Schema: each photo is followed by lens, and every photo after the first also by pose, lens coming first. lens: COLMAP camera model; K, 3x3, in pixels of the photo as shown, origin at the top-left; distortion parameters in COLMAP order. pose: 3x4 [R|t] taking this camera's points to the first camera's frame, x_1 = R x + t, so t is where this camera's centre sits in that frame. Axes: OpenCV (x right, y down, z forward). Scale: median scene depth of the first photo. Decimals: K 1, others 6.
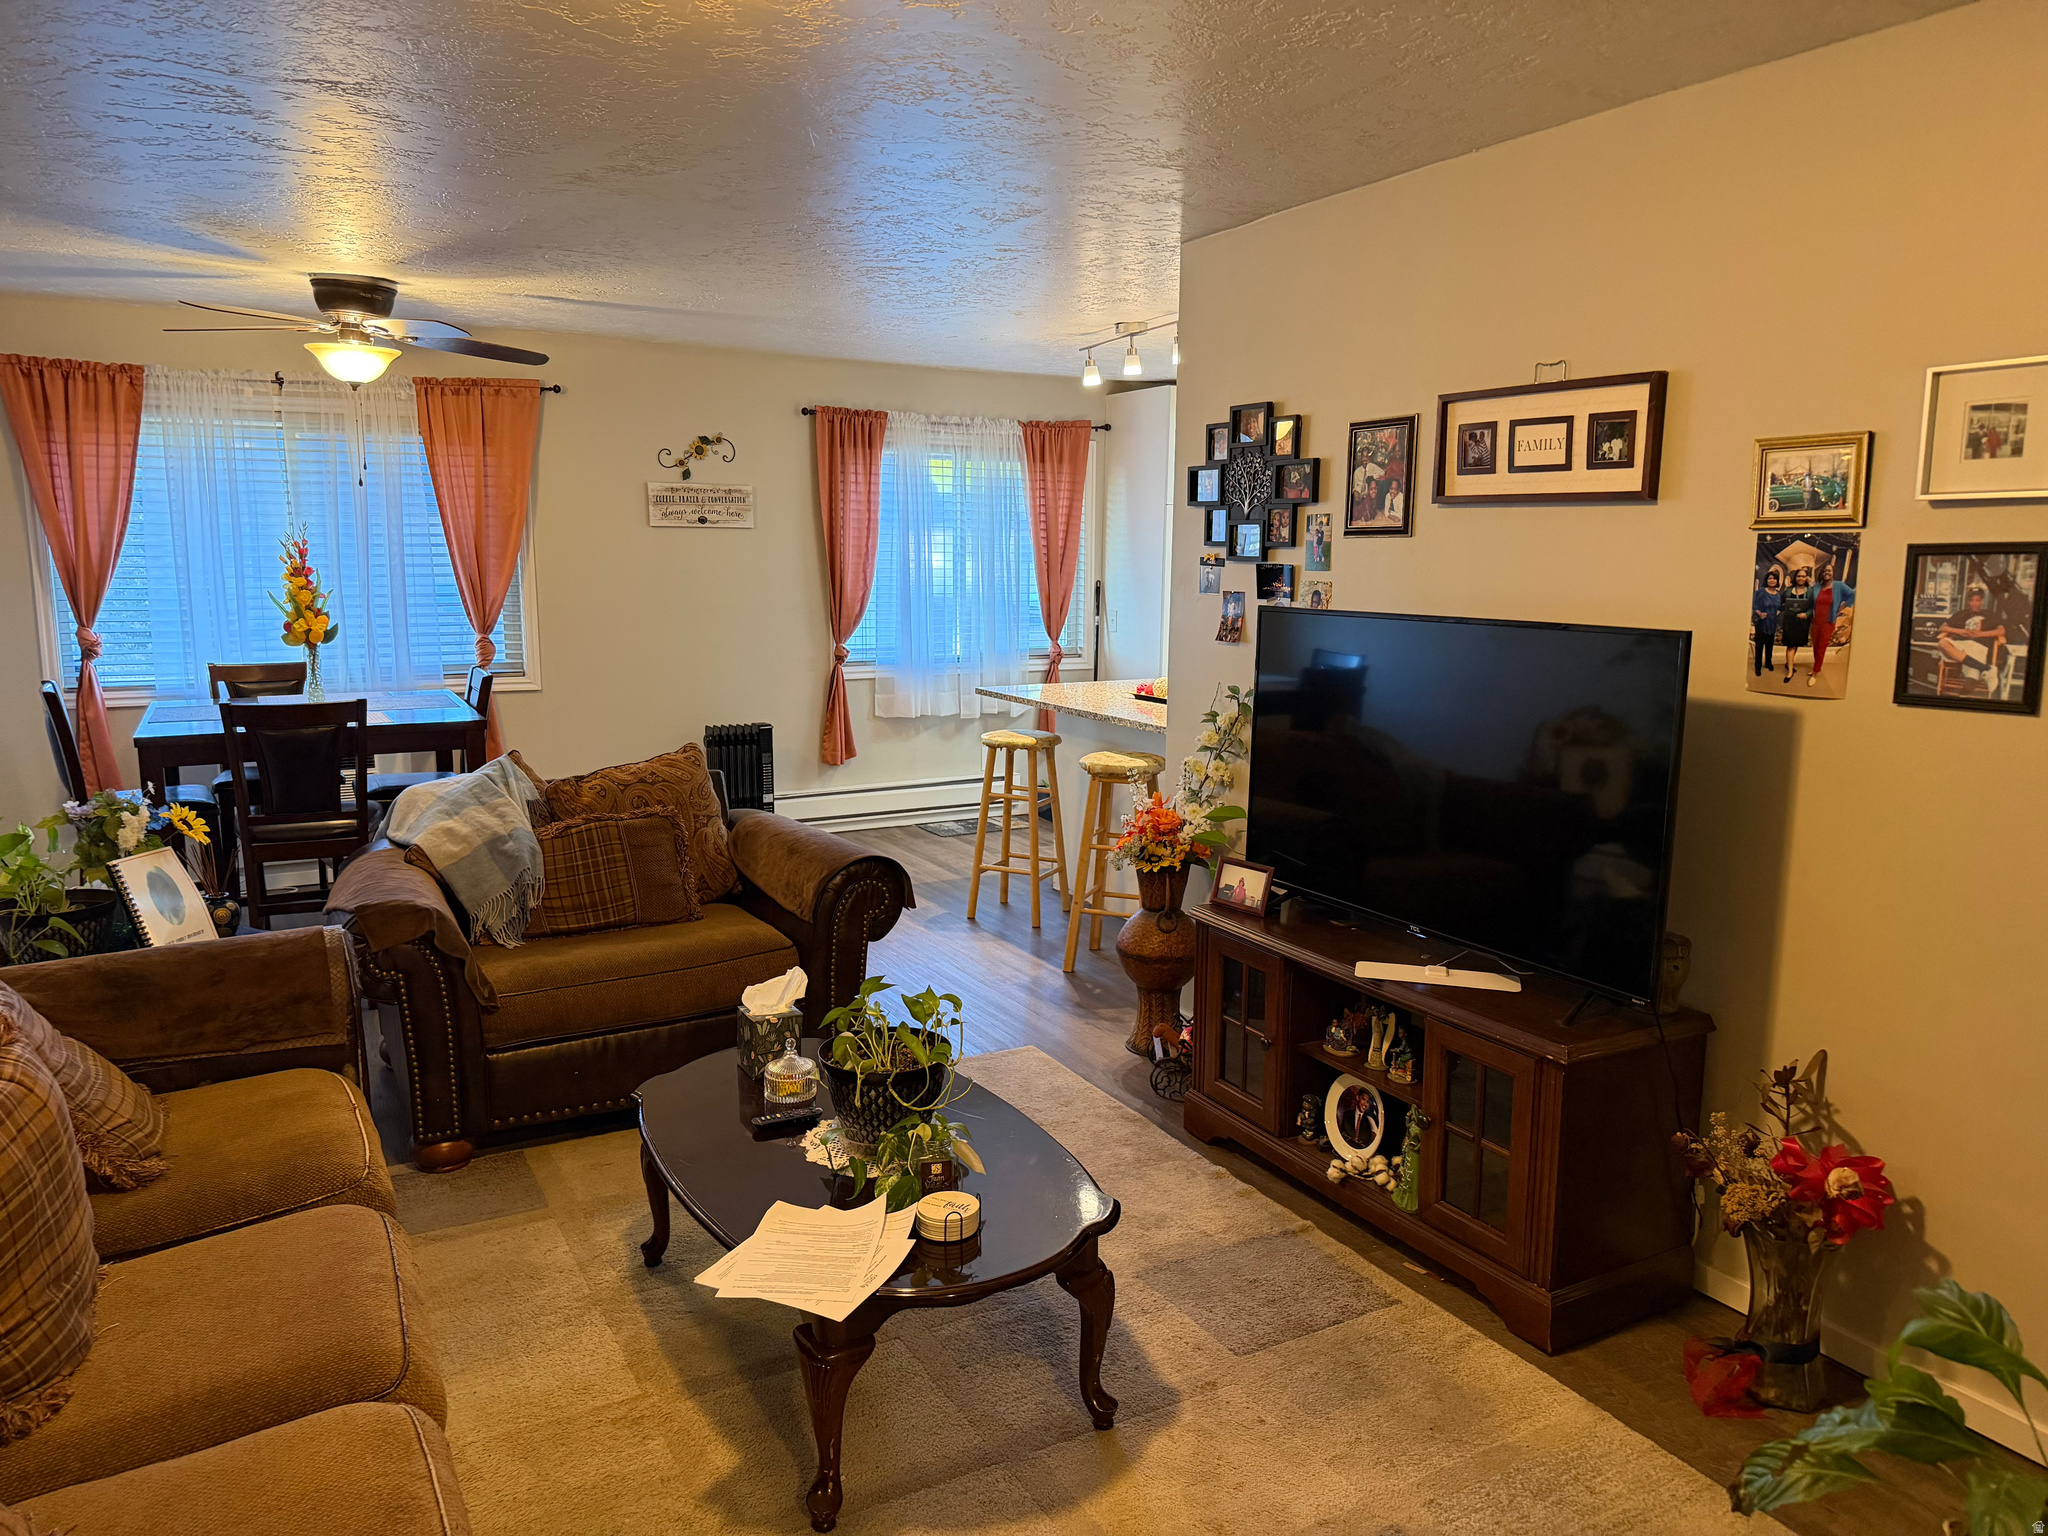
lens RADIAL K [[1413.8, 0, 1026.2], [0, 1413.8, 798.2], [0, 0, 1]] dist [0.142023, -0.177735]
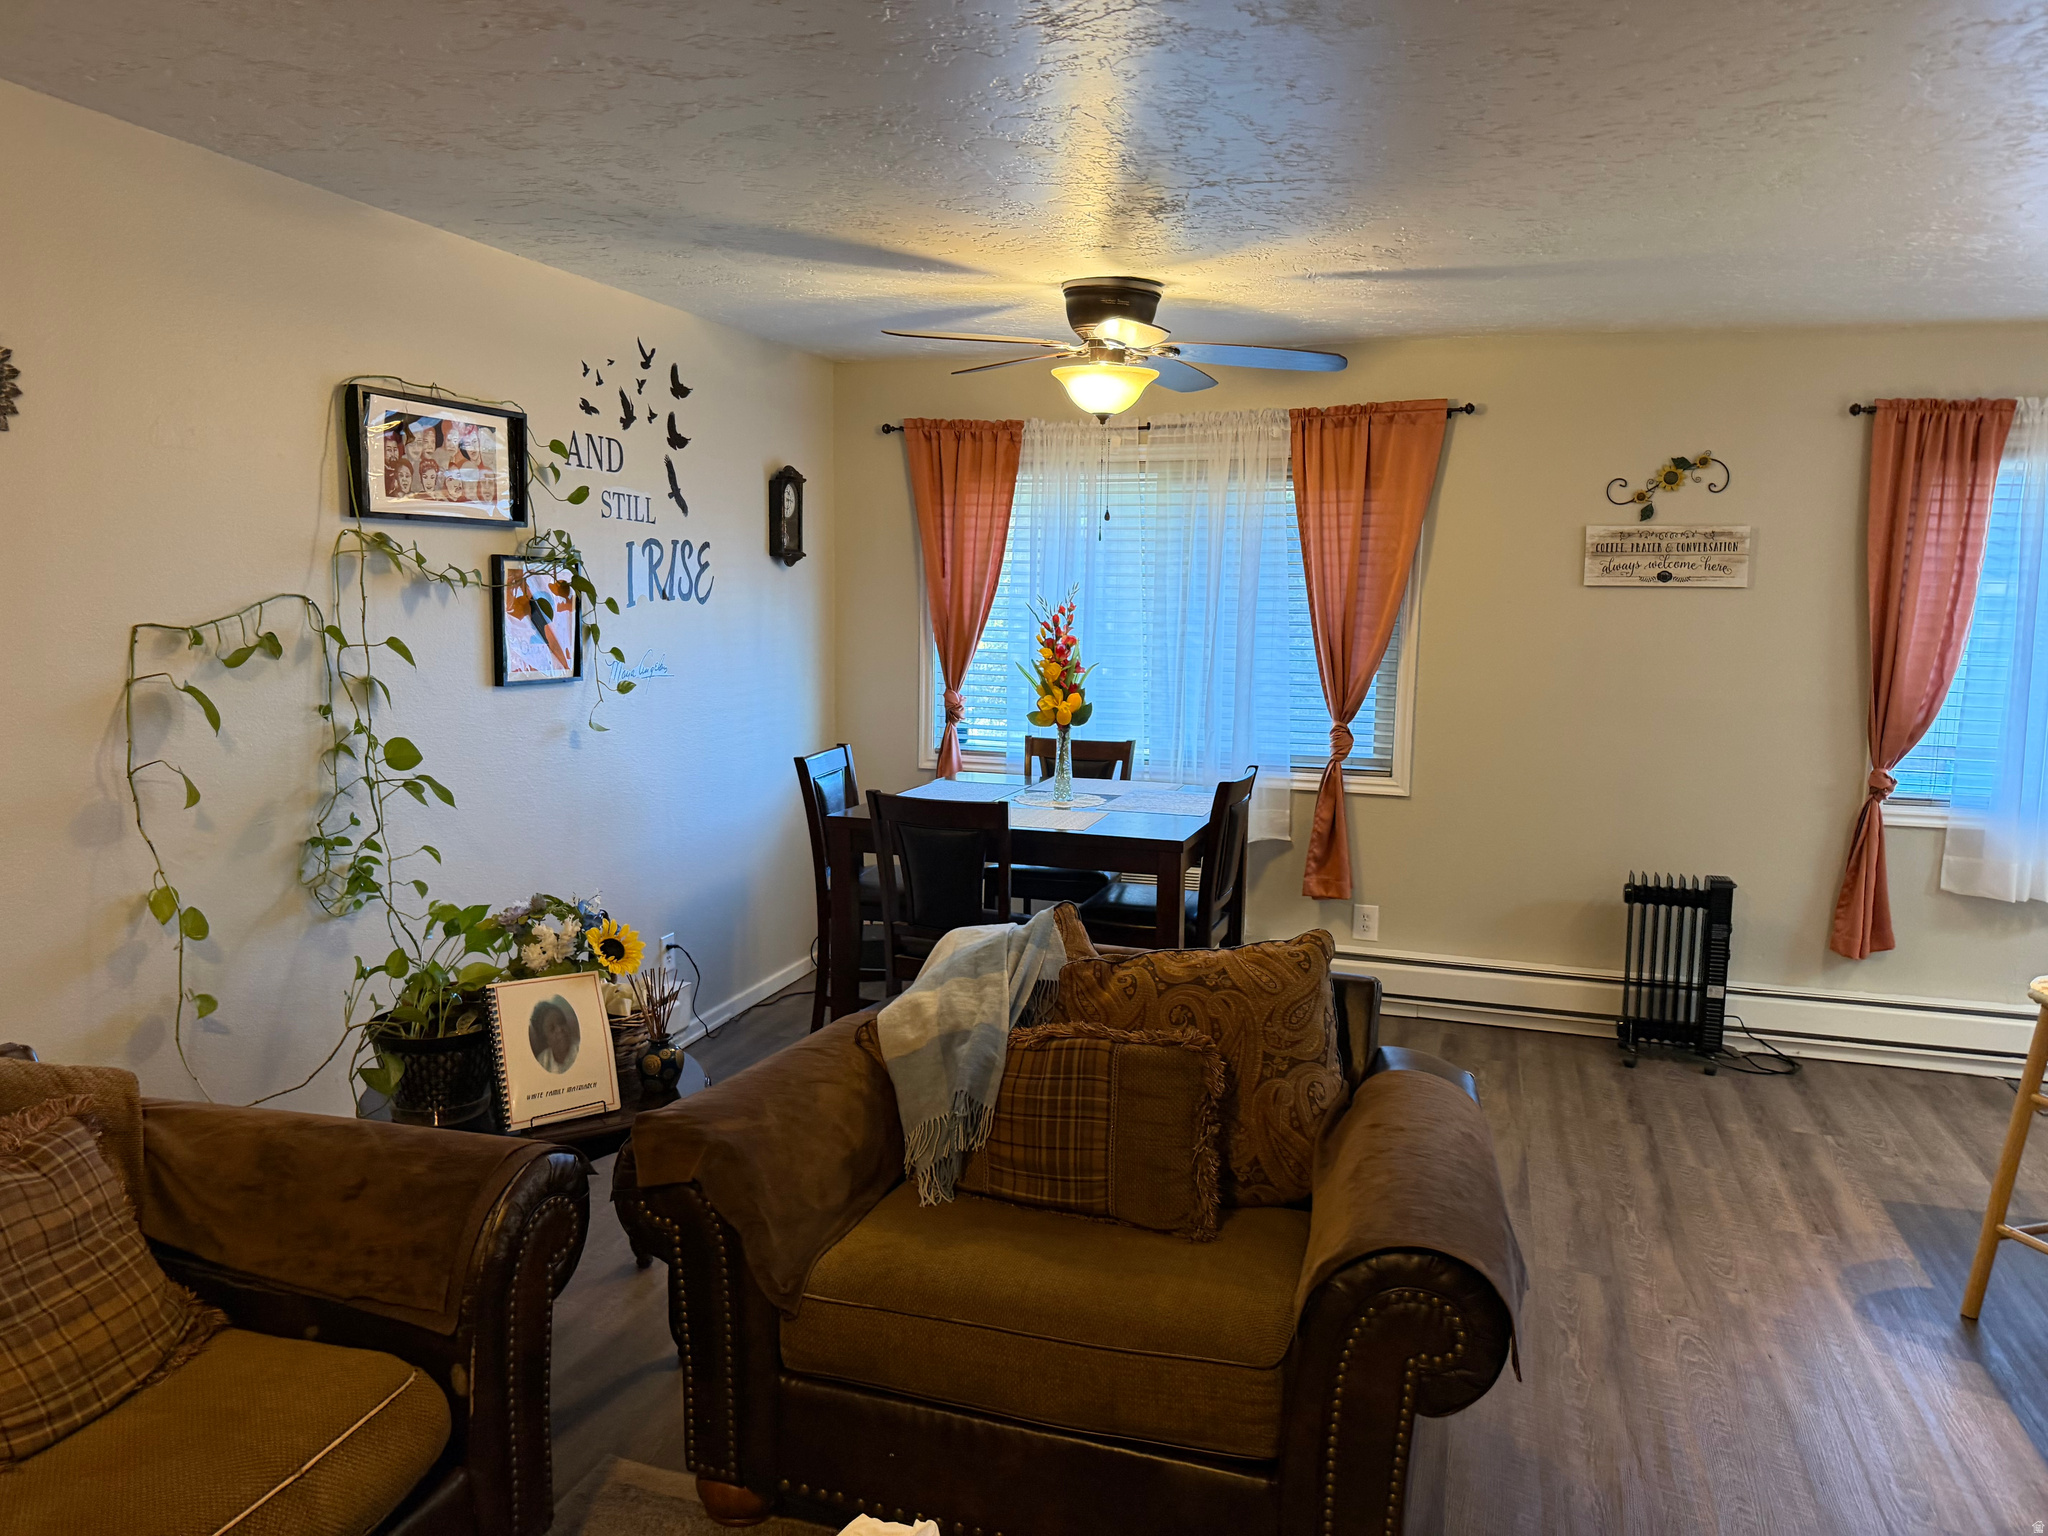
lens RADIAL K [[1429.0, 0, 1024.0], [0, 1429.0, 768.0], [0, 0, 1]] dist [-0.007245, -0.005691]
pose [[0.672745, 0.093406, -0.733955, 0.088188], [-0.141068, 0.989994, -0.003313, -0.062611], [0.726302, 0.105766, 0.679190, 0.347733]]
